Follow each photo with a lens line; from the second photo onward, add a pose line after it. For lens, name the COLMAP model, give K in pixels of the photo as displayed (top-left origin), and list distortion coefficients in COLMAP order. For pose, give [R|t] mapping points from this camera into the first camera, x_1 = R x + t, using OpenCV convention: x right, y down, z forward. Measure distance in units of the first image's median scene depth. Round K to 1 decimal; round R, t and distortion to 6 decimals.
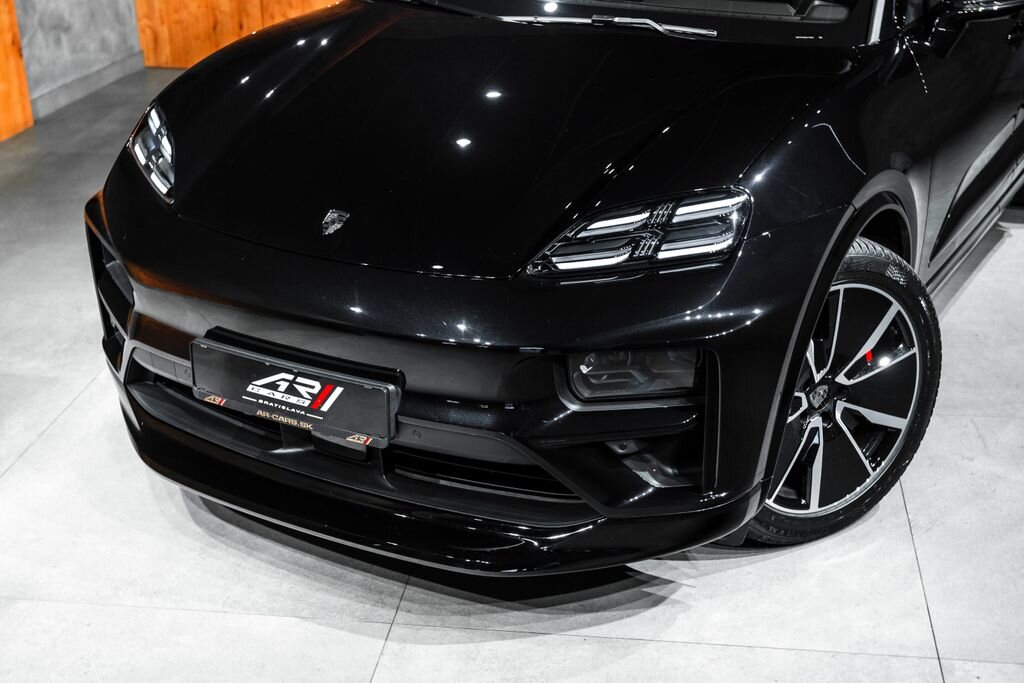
lens RADIAL K [[1446.9, 0, 518.5], [0, 1446.9, 339.9], [0, 0, 1]] dist [0.007051, 0.000000]
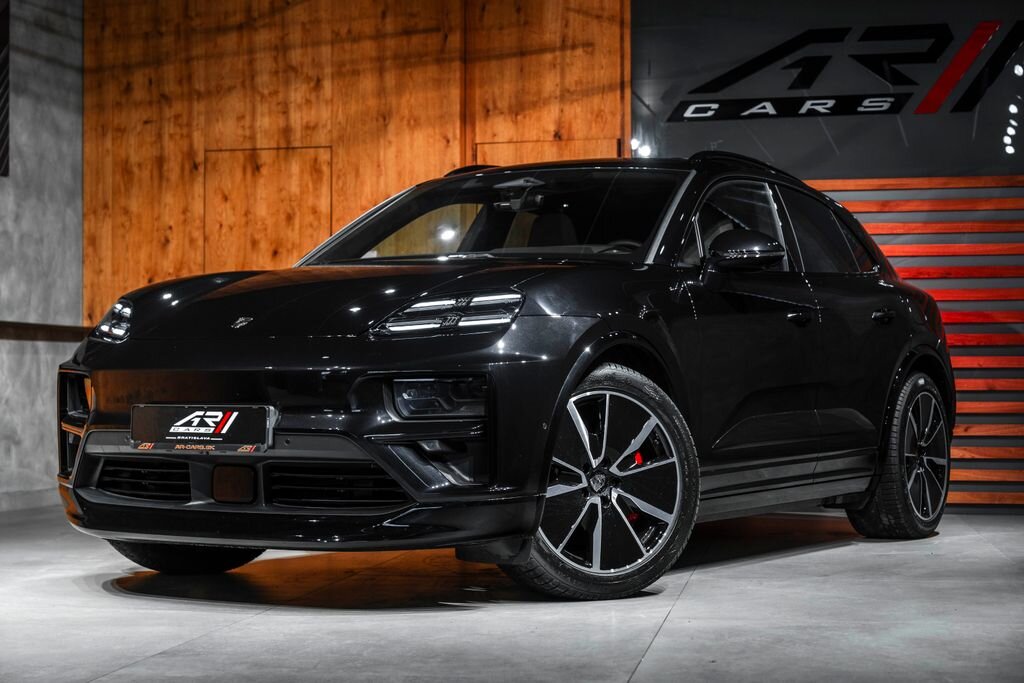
lens RADIAL K [[1936.3, 0, 512.8], [0, 1936.3, 343.9], [0, 0, 1]] dist [0.035053, 0.000000]
pose [[0.999740, 0.012710, -0.018948, 0.174667], [-0.019570, 0.904642, -0.425722, 0.735415], [0.011731, 0.425982, 0.904656, -0.712511]]
